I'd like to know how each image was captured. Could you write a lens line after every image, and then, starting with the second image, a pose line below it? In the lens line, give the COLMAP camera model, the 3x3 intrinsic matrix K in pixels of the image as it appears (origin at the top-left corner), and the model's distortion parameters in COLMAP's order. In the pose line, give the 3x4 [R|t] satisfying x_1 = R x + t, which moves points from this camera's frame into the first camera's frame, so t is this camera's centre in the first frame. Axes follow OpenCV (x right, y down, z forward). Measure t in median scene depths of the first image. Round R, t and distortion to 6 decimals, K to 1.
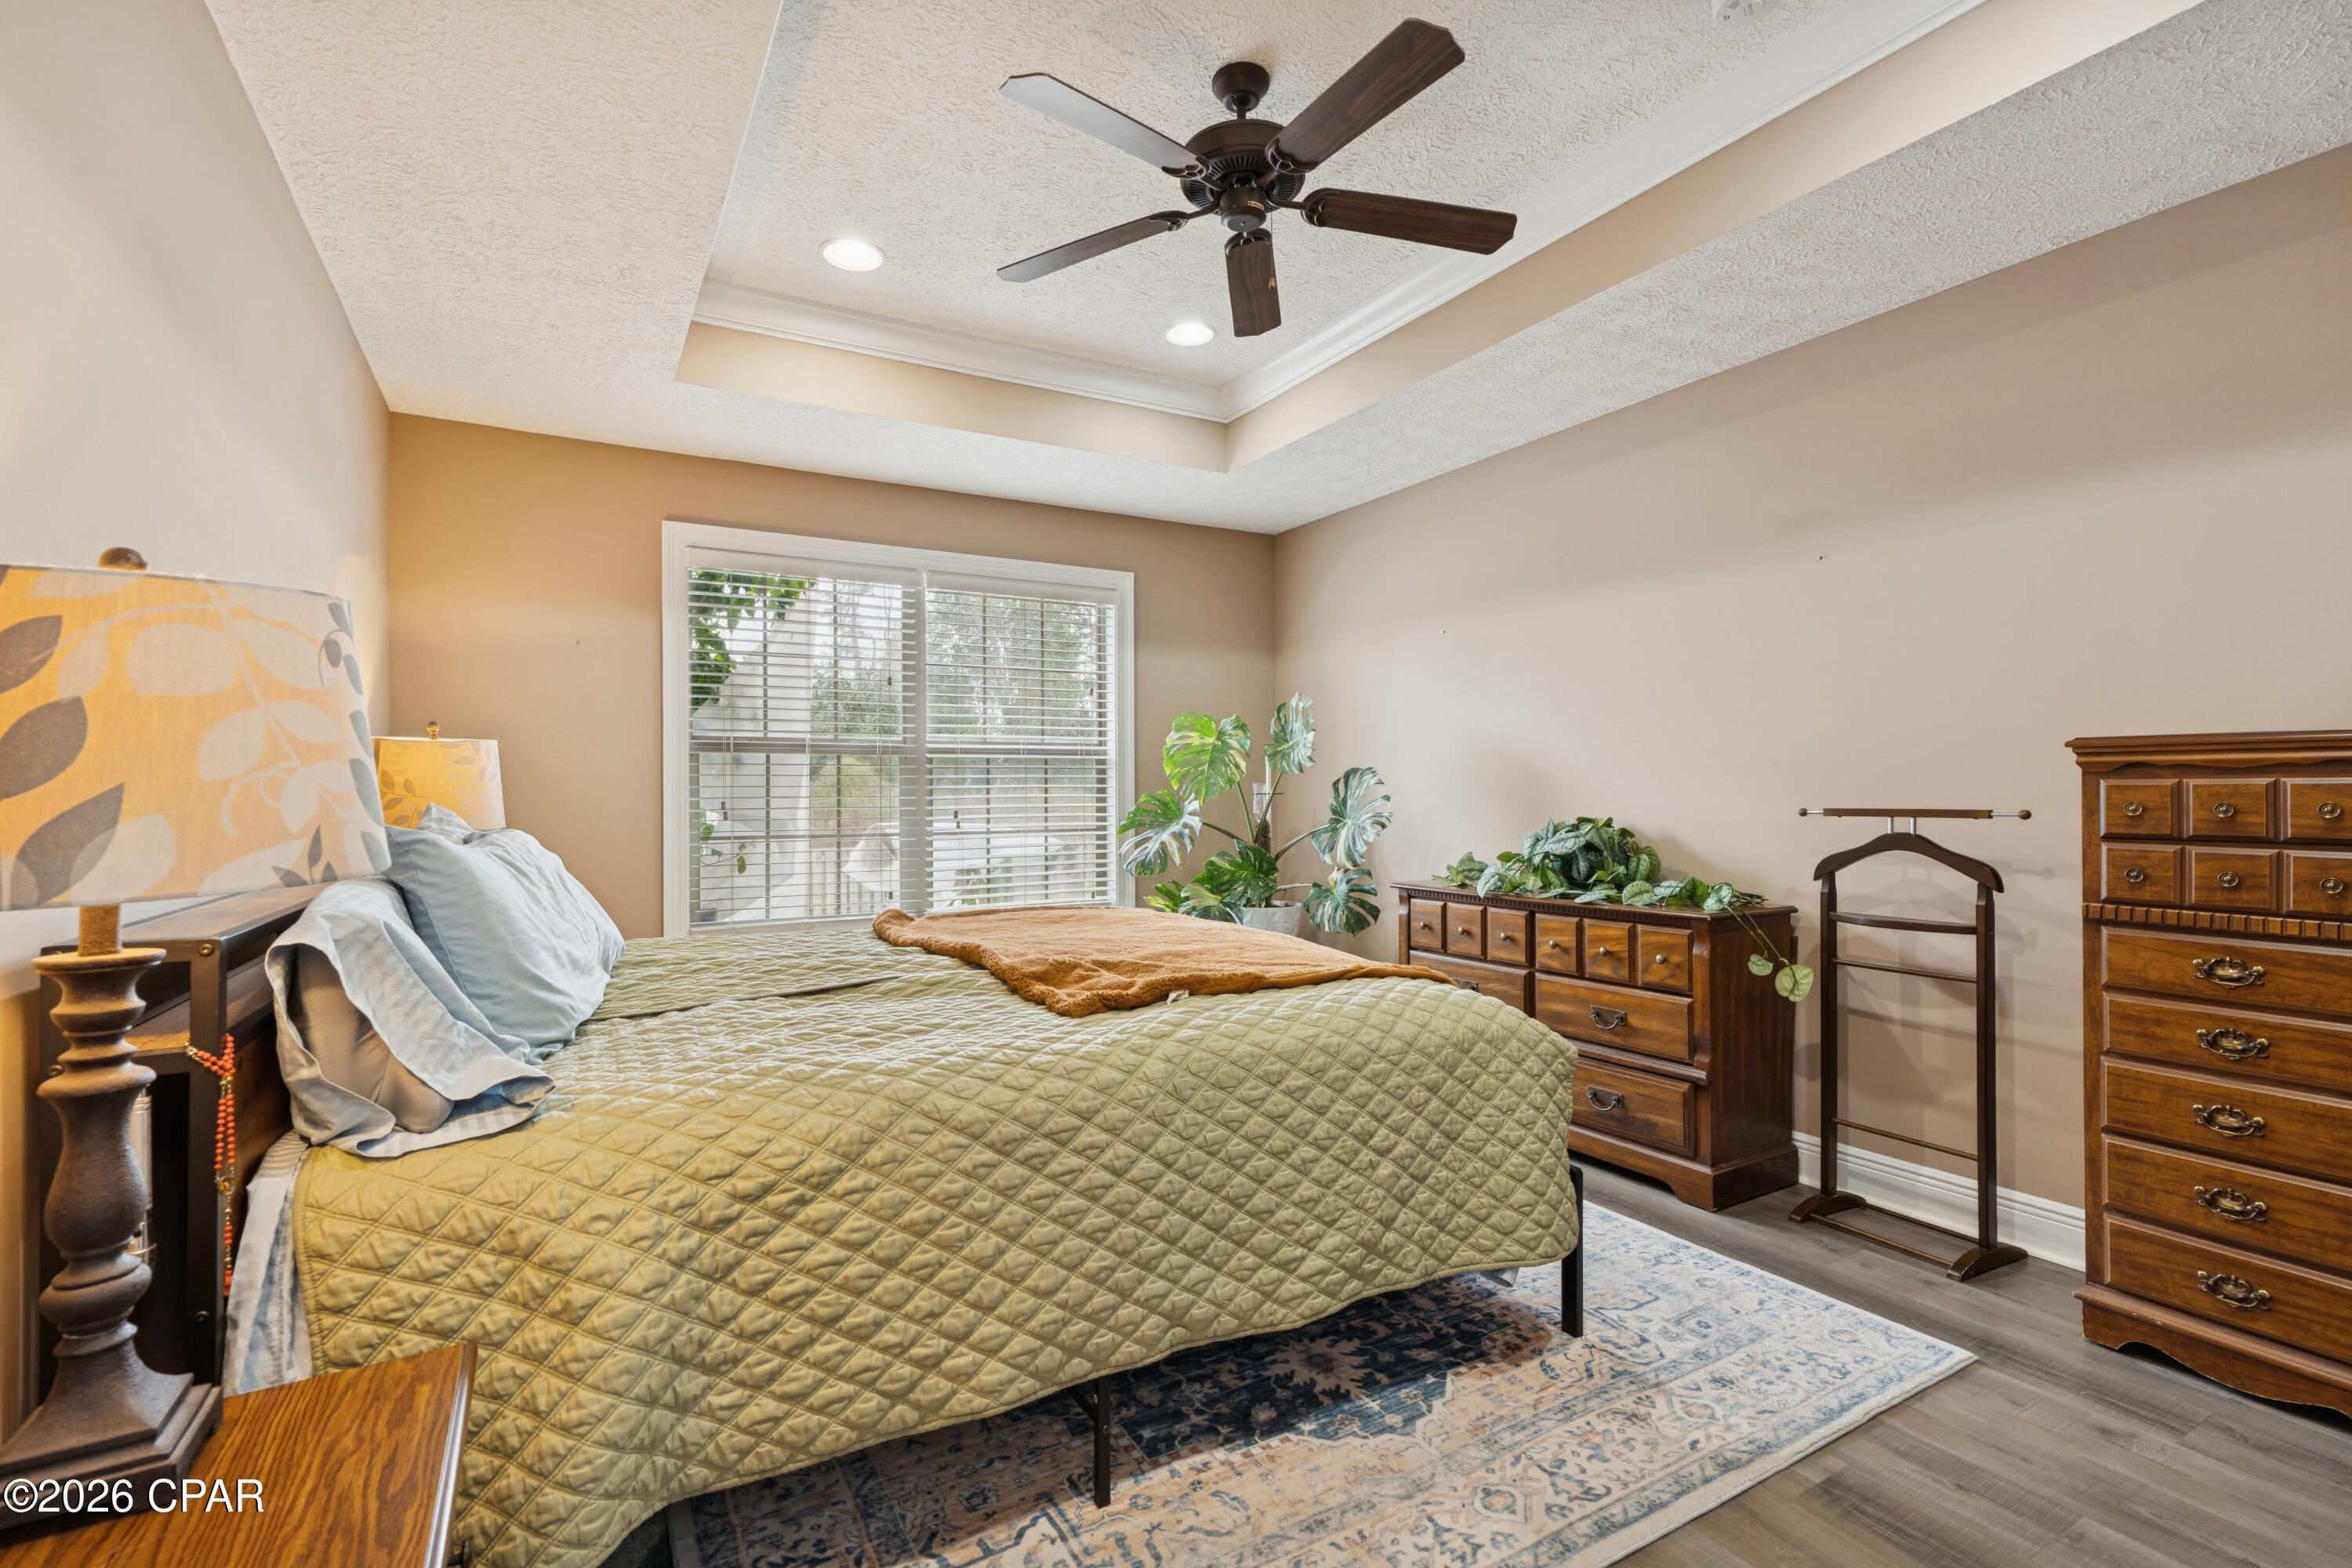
lens RADIAL K [[1070.2, 0, 1180.4], [0, 1070.2, 785.3], [0, 0, 1]] dist [-0.001910, 0.000883]
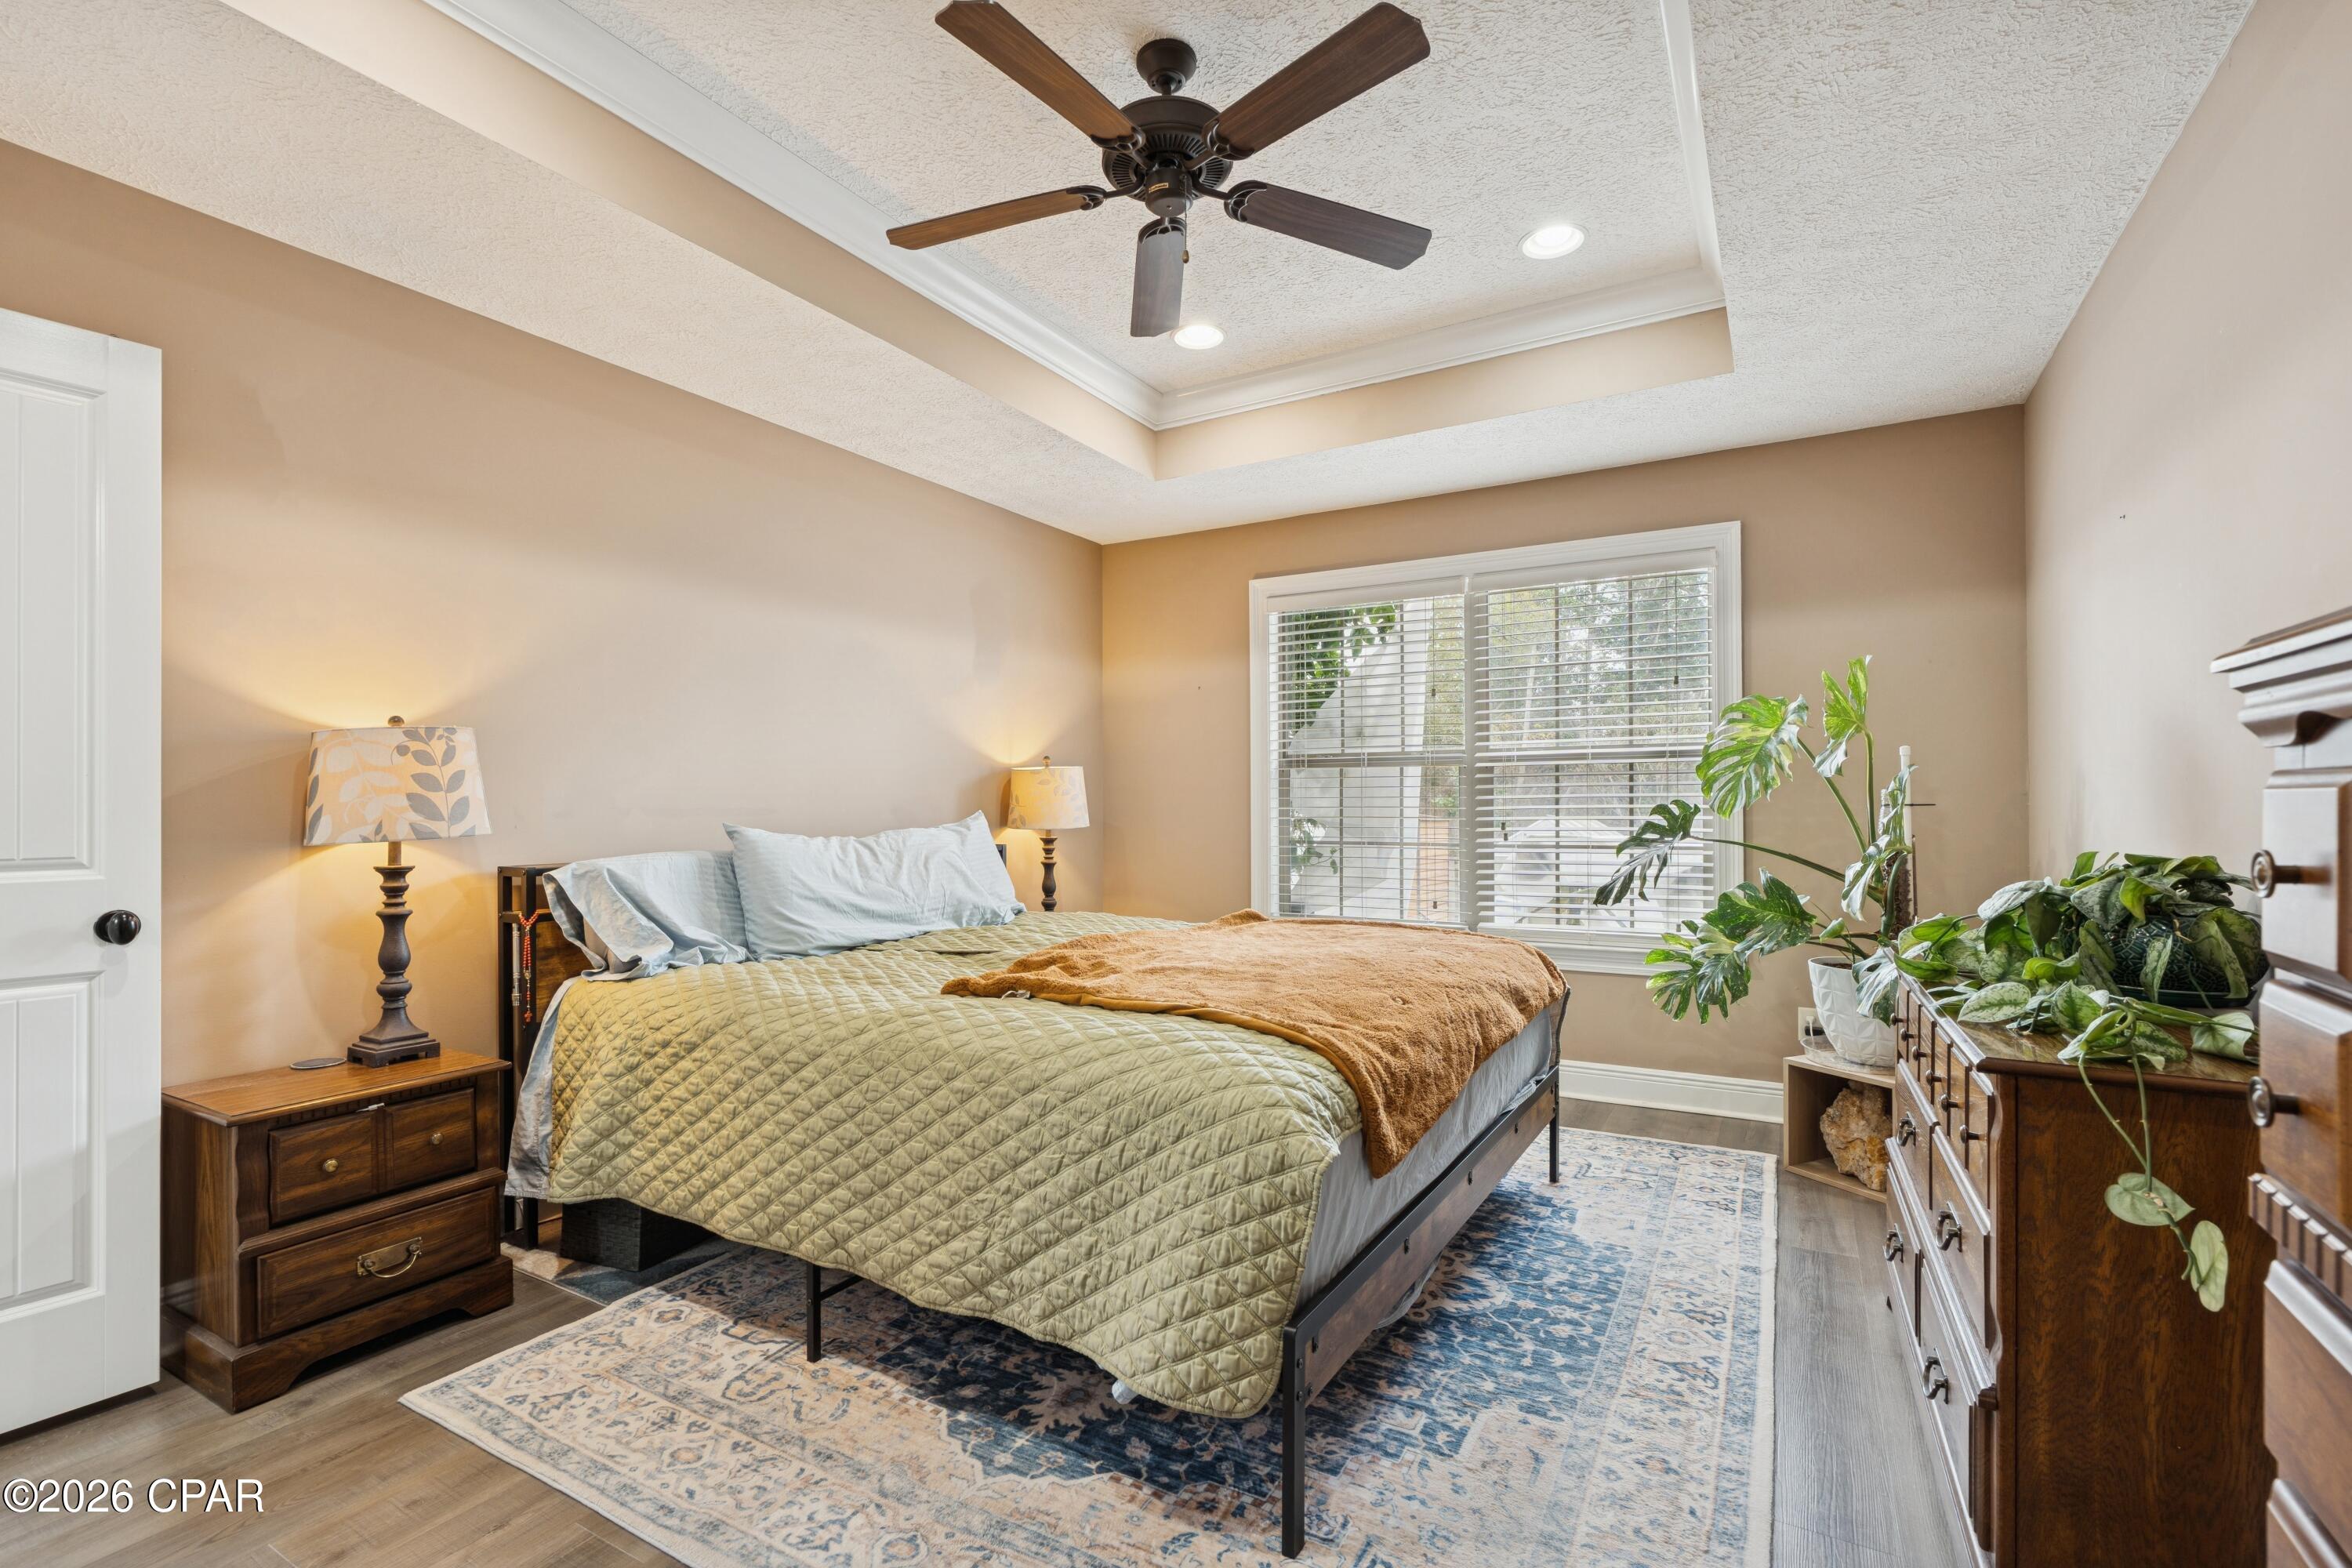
lens RADIAL K [[1070.2, 0, 1170.6], [0, 1070.2, 800.4], [0, 0, 1]] dist [-0.001910, 0.000883]
pose [[0.487500, -0.001247, -0.873122, 0.534481], [0.007534, 0.999968, 0.002778, -0.000125], [0.873090, -0.007933, 0.487494, 0.320747]]
